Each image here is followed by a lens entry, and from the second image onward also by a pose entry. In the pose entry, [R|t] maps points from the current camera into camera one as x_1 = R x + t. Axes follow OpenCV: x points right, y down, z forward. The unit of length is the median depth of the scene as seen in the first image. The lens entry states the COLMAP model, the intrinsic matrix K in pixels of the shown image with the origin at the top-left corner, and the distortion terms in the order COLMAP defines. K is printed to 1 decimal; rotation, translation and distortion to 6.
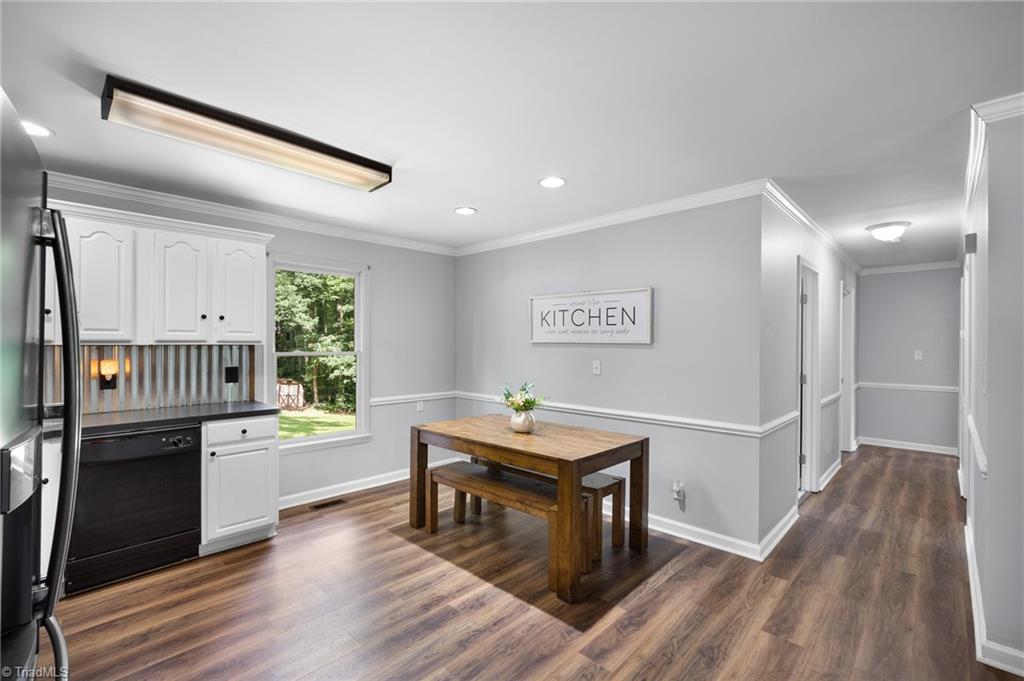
lens RADIAL K [[449.4, 0, 514.4], [0, 449.4, 339.7], [0, 0, 1]] dist [-0.006784, 0.000796]
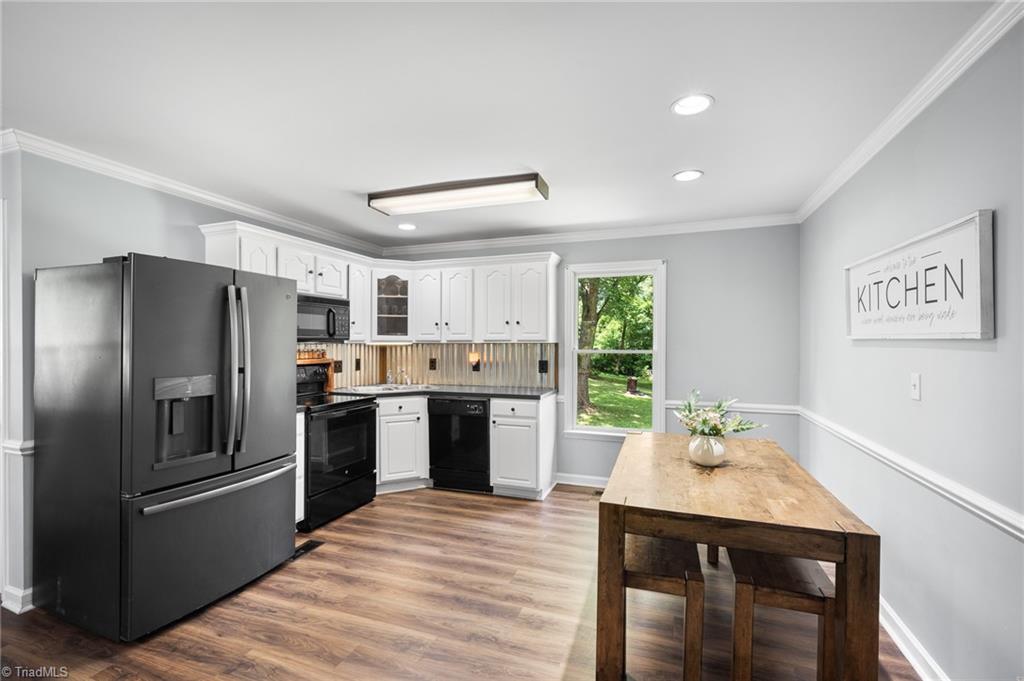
lens RADIAL K [[449.4, 0, 512.9], [0, 449.4, 340.2], [0, 0, 1]] dist [-0.006784, 0.000796]
pose [[0.411968, -0.006533, -0.911175, 0.546515], [0.009034, 0.999954, -0.003085, 0.007242], [0.911154, -0.006961, 0.412008, 0.430828]]
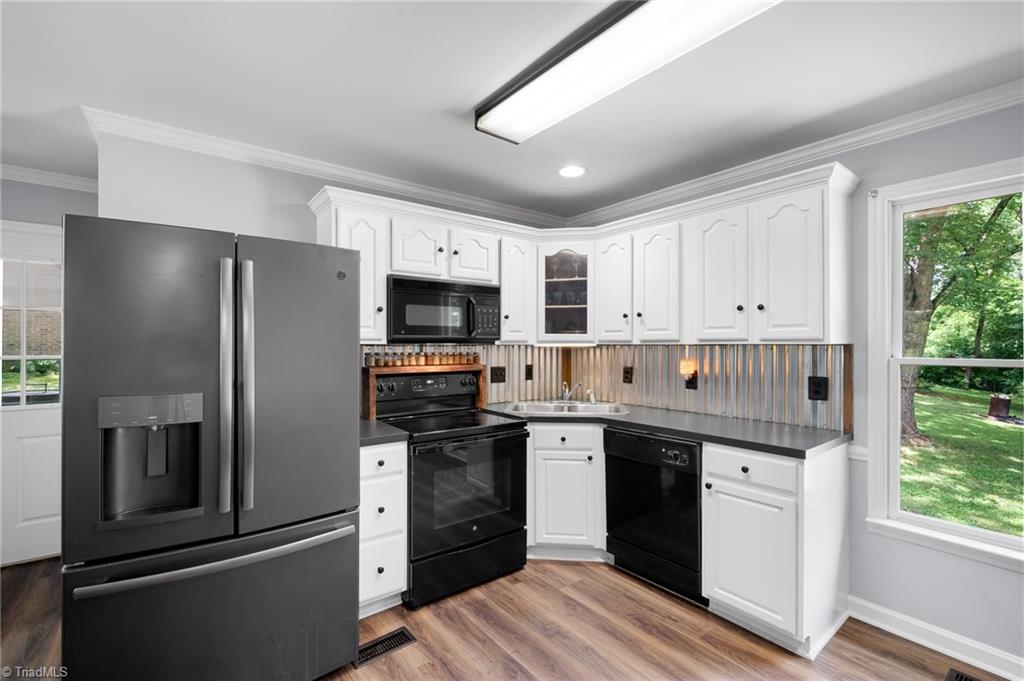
lens RADIAL K [[449.4, 0, 512.0], [0, 449.4, 343.2], [0, 0, 1]] dist [-0.006784, 0.000796]
pose [[-0.138650, -0.002763, -0.990338, 0.123895], [0.009697, 0.999944, -0.004147, 0.008817], [0.990294, -0.010179, -0.138616, 0.689574]]
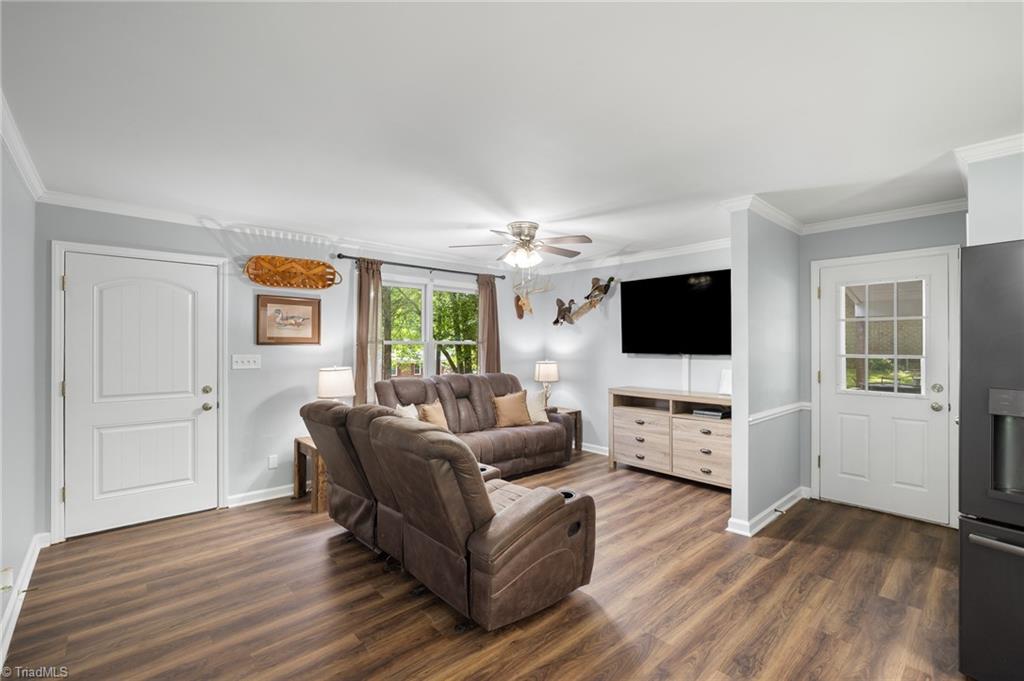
lens RADIAL K [[449.4, 0, 519.2], [0, 449.4, 344.3], [0, 0, 1]] dist [-0.006784, 0.000796]
pose [[-0.998972, -0.000188, 0.045326, 0.293928], [-0.000764, 0.999919, -0.012696, 0.008248], [-0.045320, -0.012717, -0.998892, 0.798394]]
